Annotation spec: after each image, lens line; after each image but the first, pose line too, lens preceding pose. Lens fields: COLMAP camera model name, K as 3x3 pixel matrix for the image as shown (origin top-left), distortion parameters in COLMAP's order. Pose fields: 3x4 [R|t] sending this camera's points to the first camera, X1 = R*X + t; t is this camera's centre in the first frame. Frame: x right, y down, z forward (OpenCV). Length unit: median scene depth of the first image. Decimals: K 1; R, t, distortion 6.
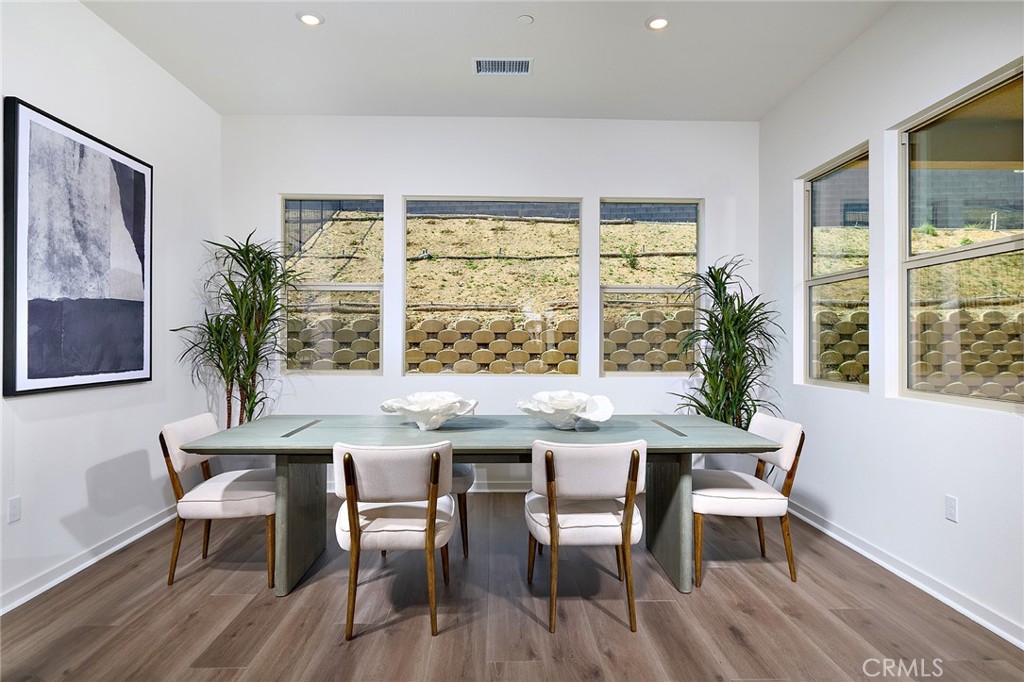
lens RADIAL K [[594.3, 0, 511.6], [0, 594.3, 337.1], [0, 0, 1]] dist [-0.001438, -0.000331]
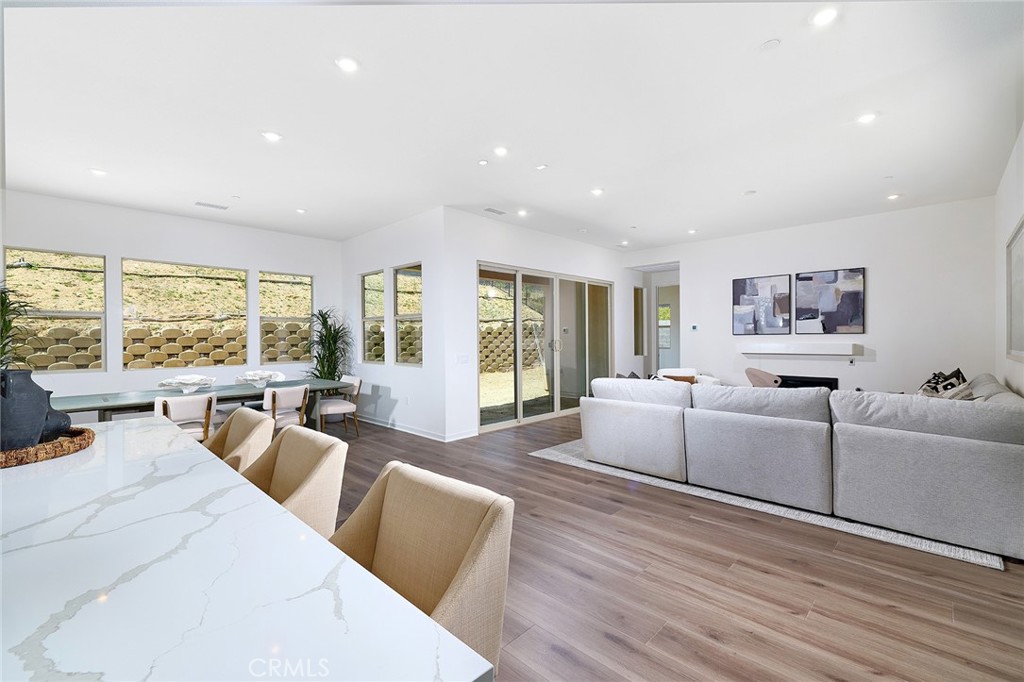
lens RADIAL K [[444.7, 0, 507.1], [0, 444.7, 338.2], [0, 0, 1]] dist [-0.000669, -0.000432]
pose [[0.718546, -0.011459, 0.695385, -0.113581], [0.006469, 0.999931, 0.009793, -0.011923], [-0.695450, -0.002538, 0.718570, -0.237230]]
